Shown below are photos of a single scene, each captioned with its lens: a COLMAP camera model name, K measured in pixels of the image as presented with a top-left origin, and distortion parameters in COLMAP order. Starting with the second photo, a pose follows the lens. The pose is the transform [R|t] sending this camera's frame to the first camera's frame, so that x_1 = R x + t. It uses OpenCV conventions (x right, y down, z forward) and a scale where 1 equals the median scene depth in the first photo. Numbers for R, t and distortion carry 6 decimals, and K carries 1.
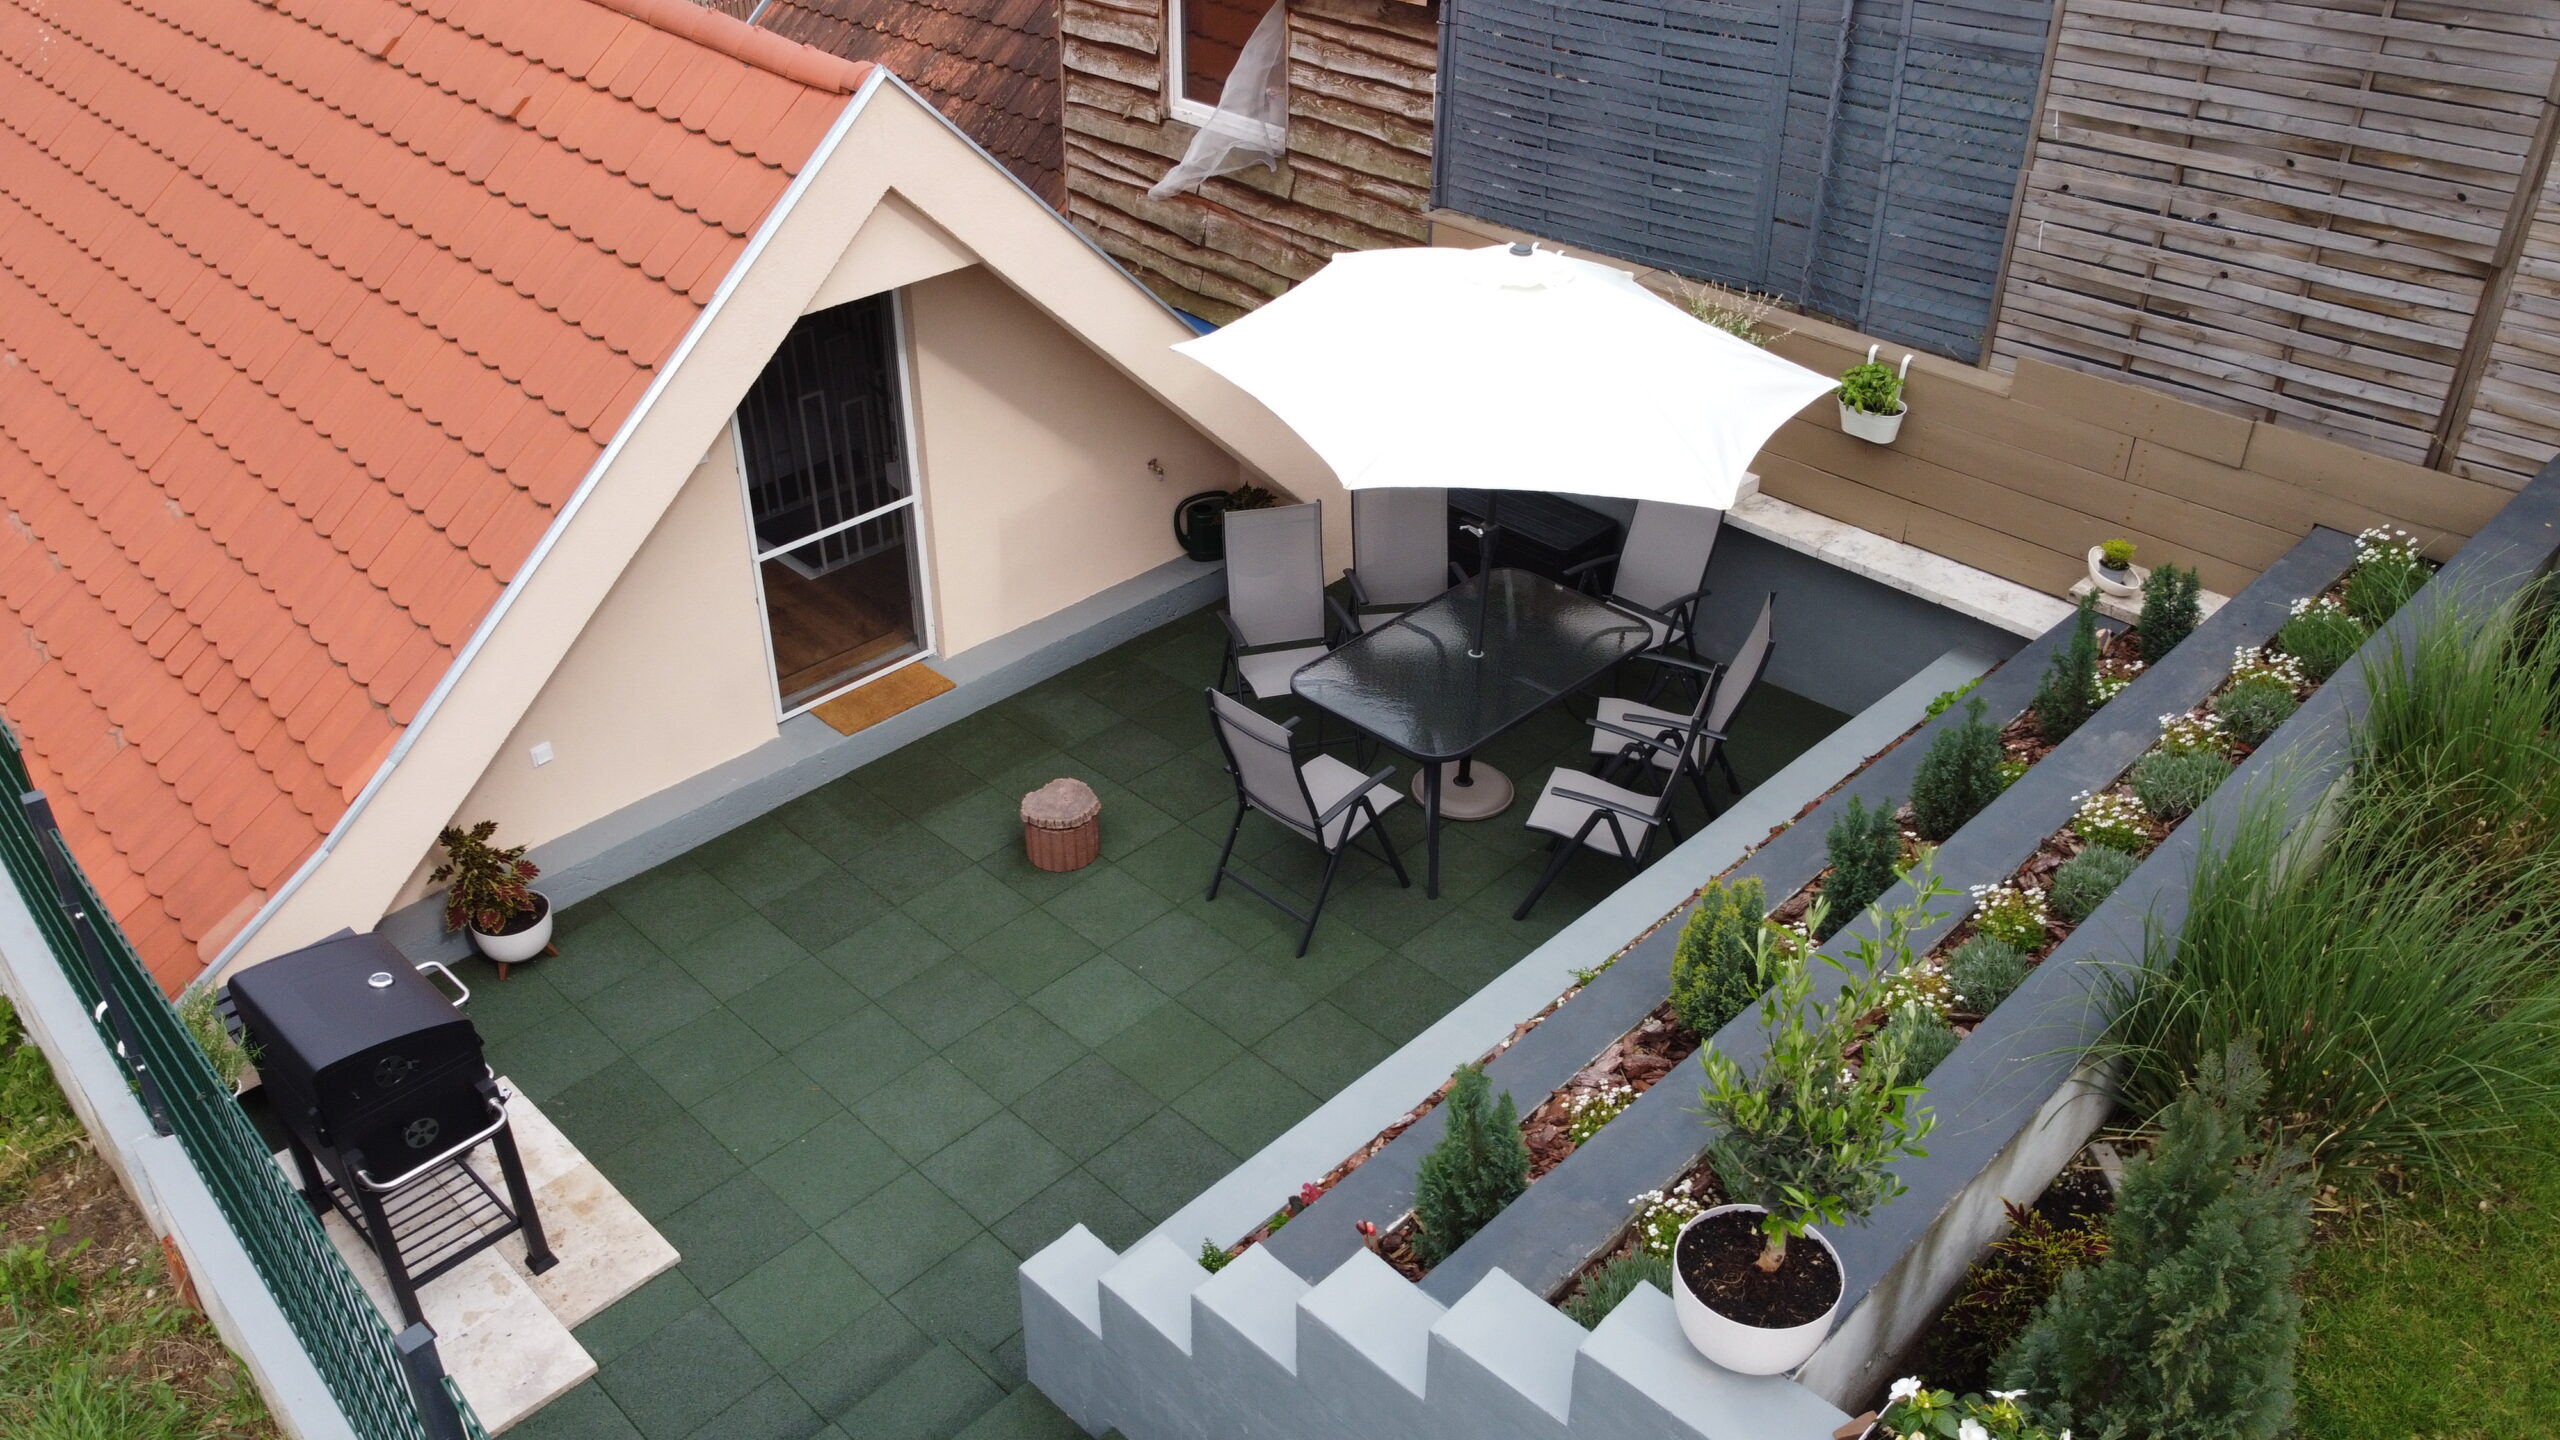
lens RADIAL K [[1945.6, 0, 1280.0], [0, 1945.6, 720.0], [0, 0, 1]] dist [0.006620, -0.011195]
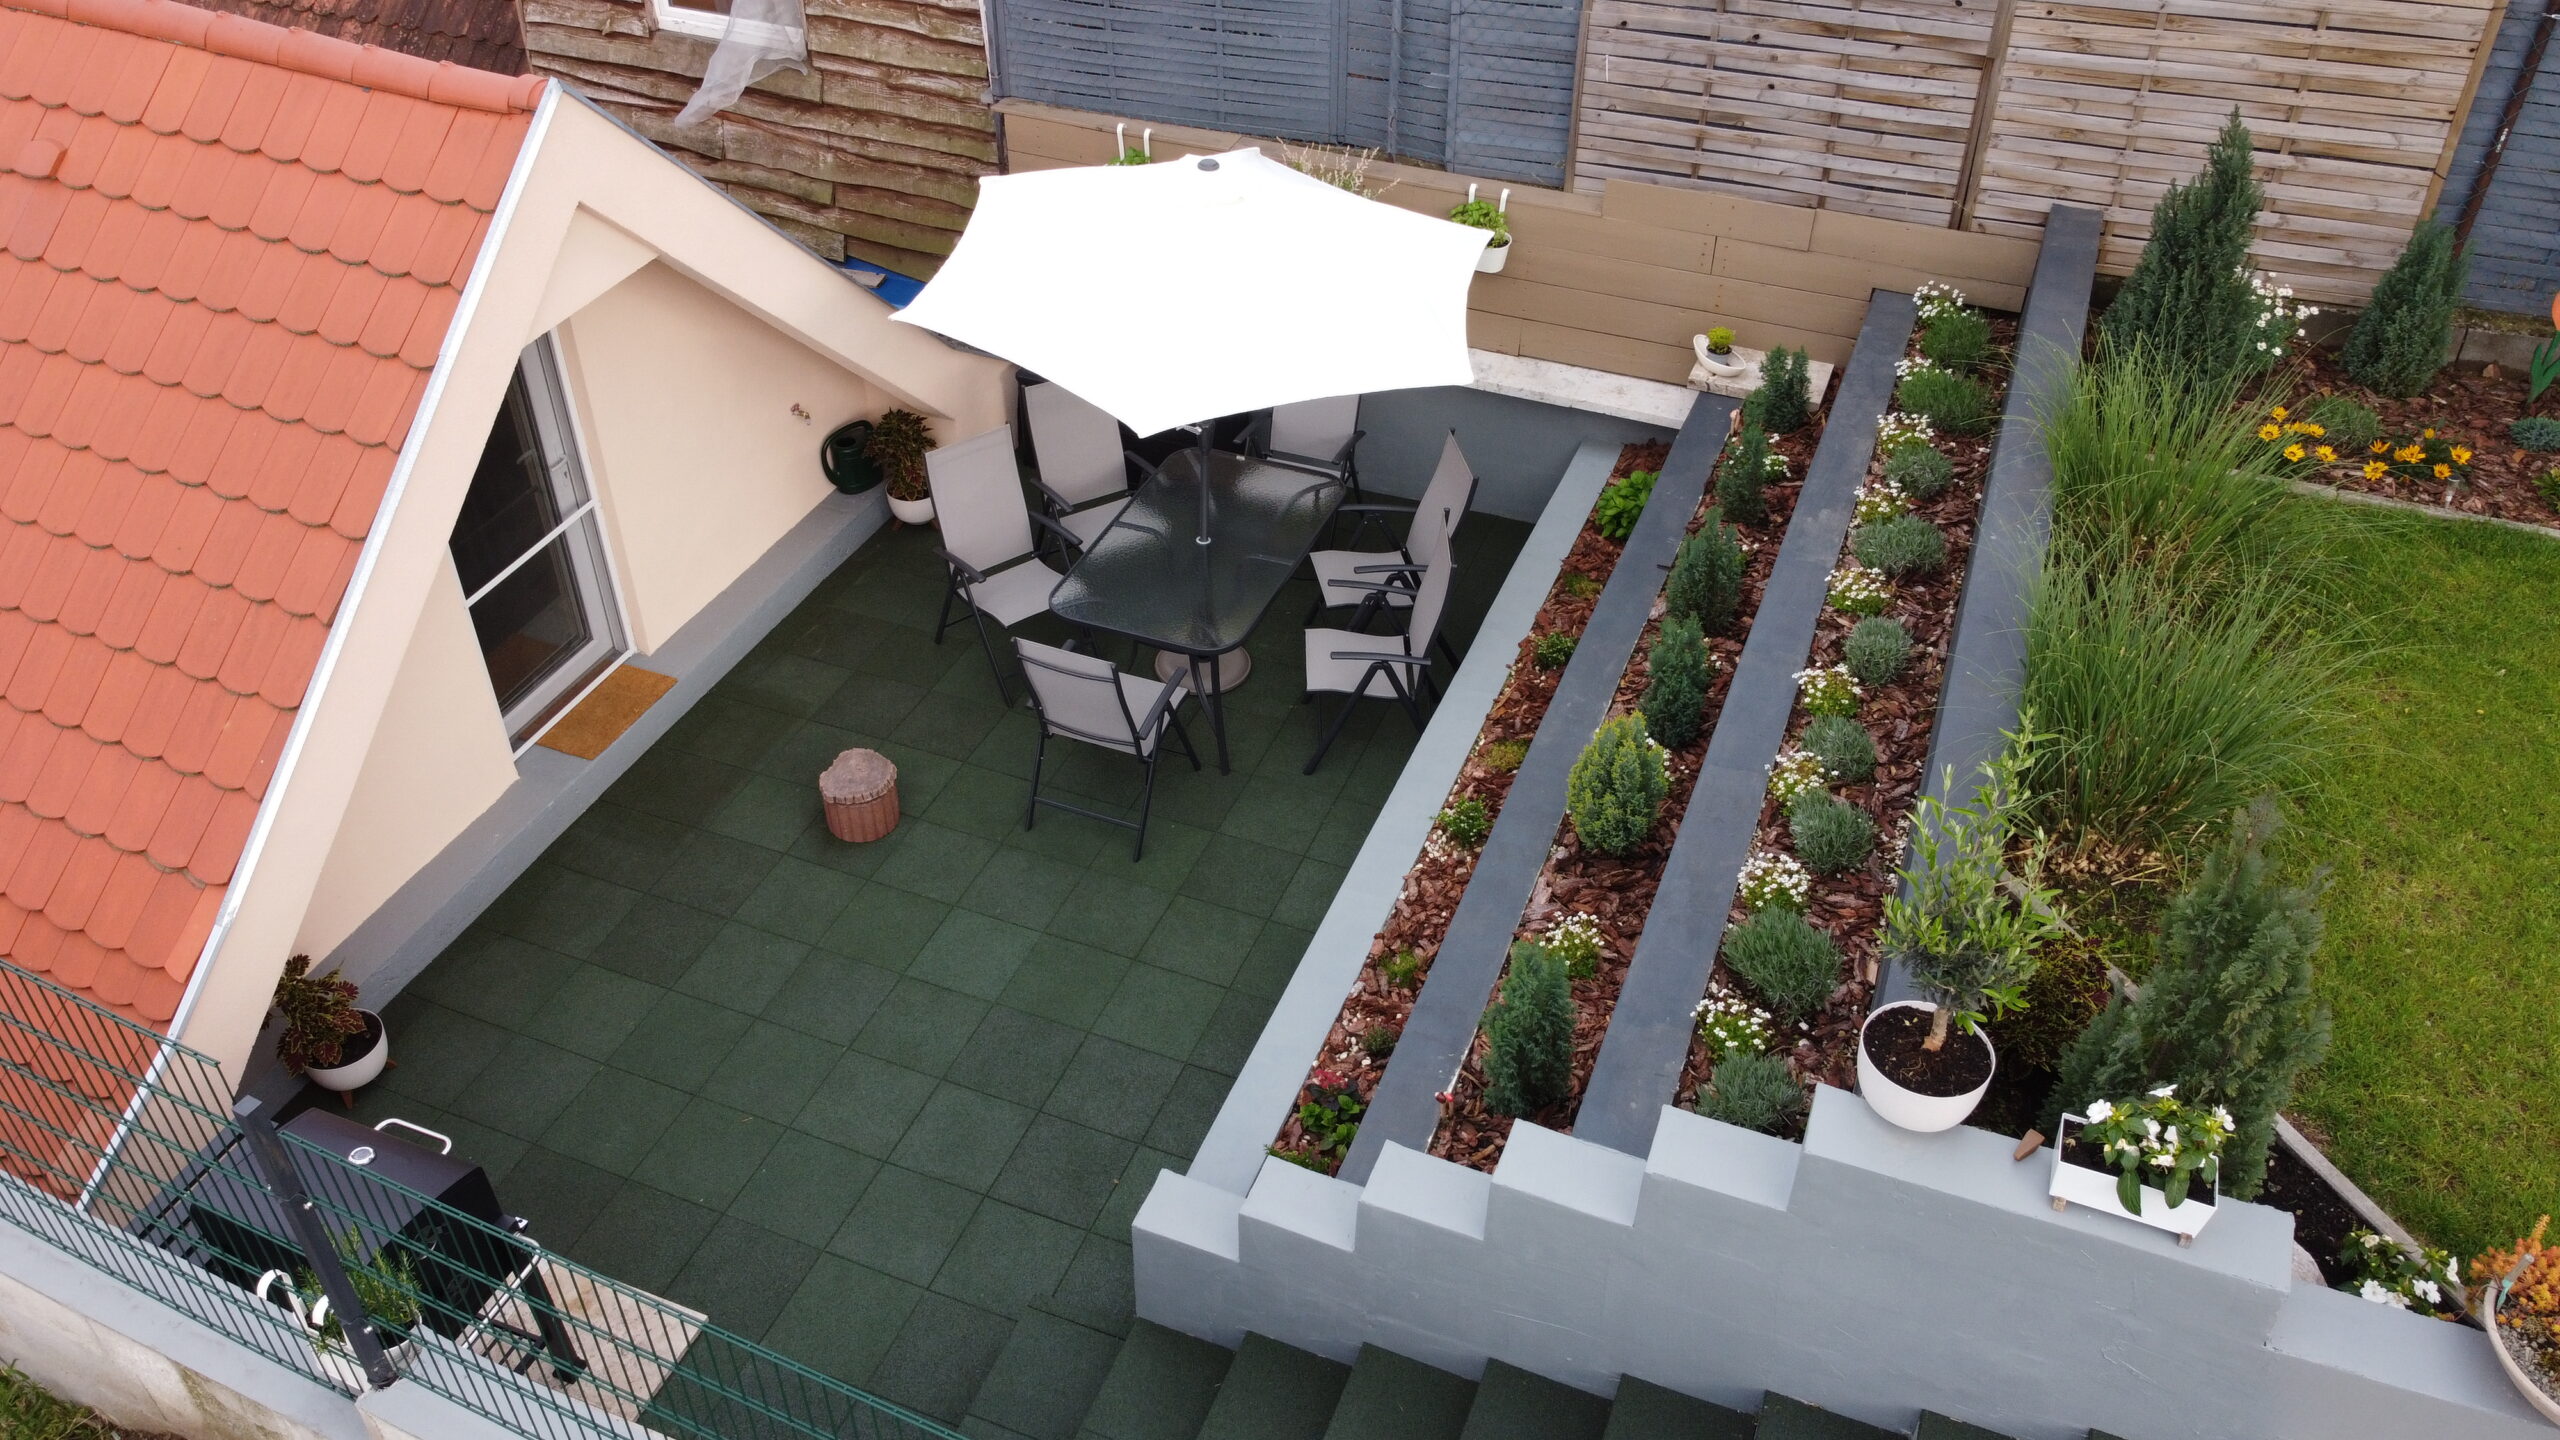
lens RADIAL K [[1945.6, 0, 1280.0], [0, 1945.6, 720.0], [0, 0, 1]] dist [0.006620, -0.011195]
pose [[0.922584, -0.242750, 0.299851, -0.210926], [0.206633, 0.967267, 0.147299, -0.090366], [-0.325793, -0.073937, 0.942546, -0.021882]]
